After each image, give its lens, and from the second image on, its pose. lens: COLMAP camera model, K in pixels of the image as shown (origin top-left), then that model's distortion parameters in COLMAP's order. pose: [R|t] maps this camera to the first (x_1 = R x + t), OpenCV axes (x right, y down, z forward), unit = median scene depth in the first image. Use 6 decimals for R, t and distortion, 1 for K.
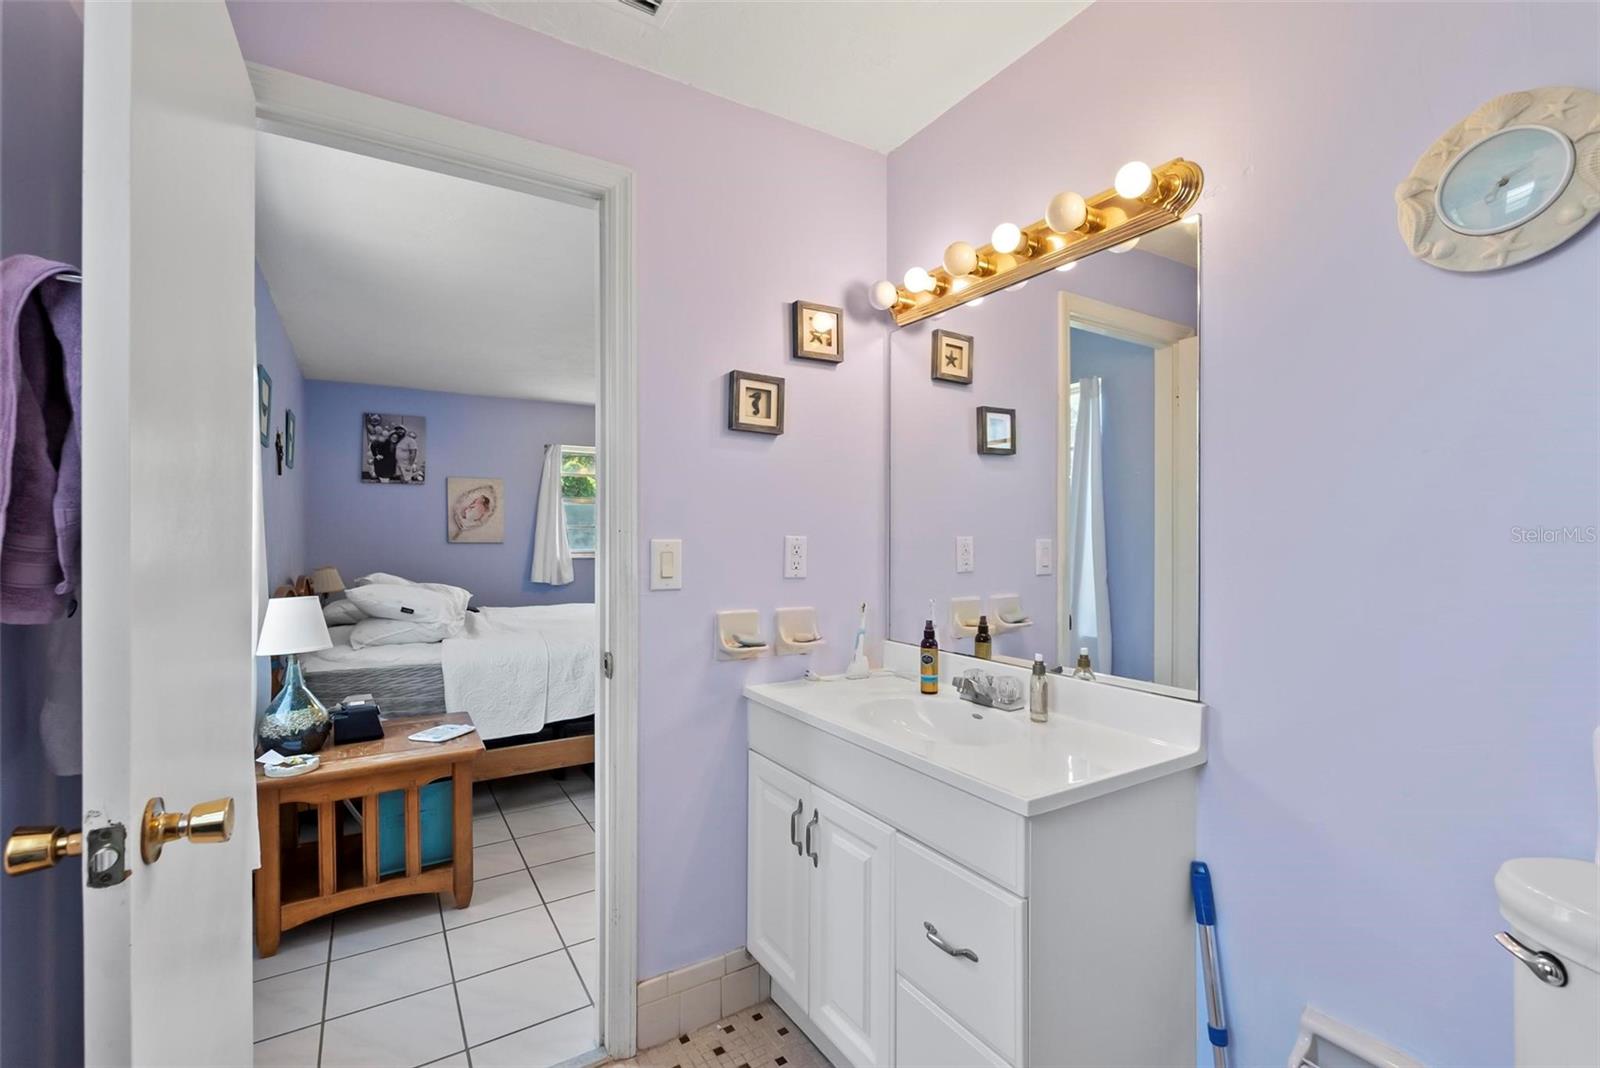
lens RADIAL K [[707.7, 0, 803.0], [0, 707.7, 530.3], [0, 0, 1]] dist [0.001009, -0.000216]
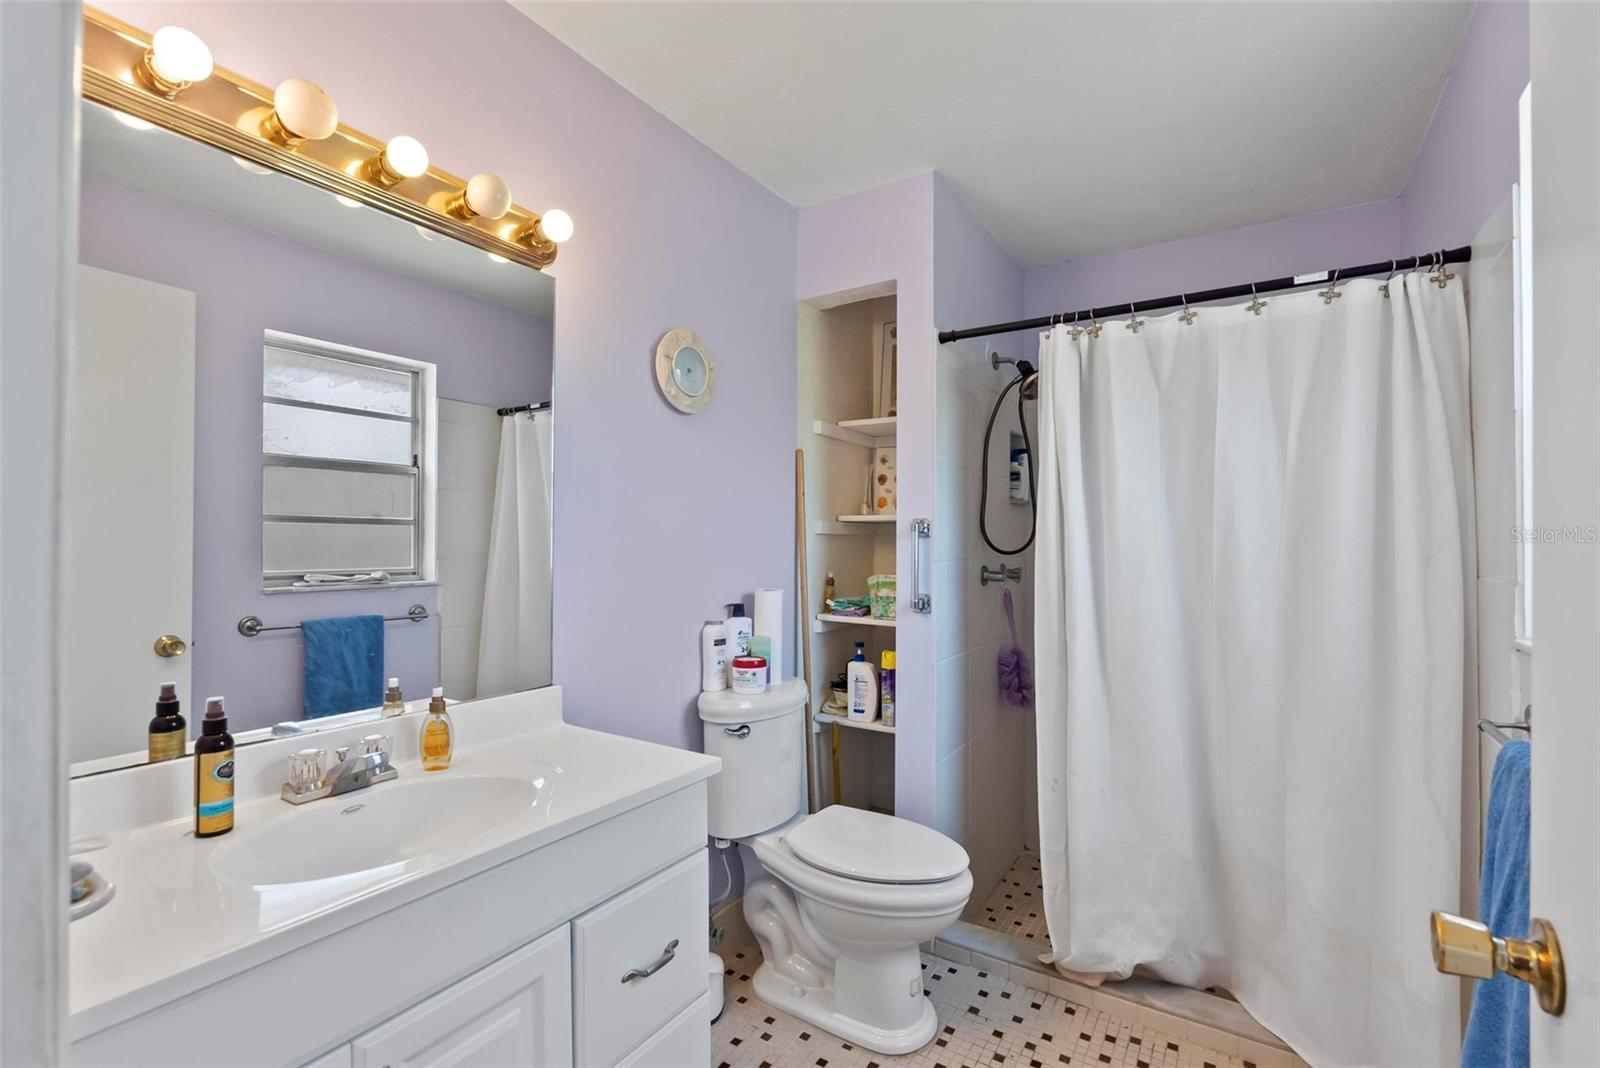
lens RADIAL K [[707.7, 0, 803.0], [0, 707.7, 530.3], [0, 0, 1]] dist [0.001009, -0.000216]
pose [[-0.429720, 0.017185, 0.902799, -0.607272], [-0.010988, 0.999645, -0.024258, 0.004911], [-0.902896, -0.020344, -0.429378, 0.971436]]
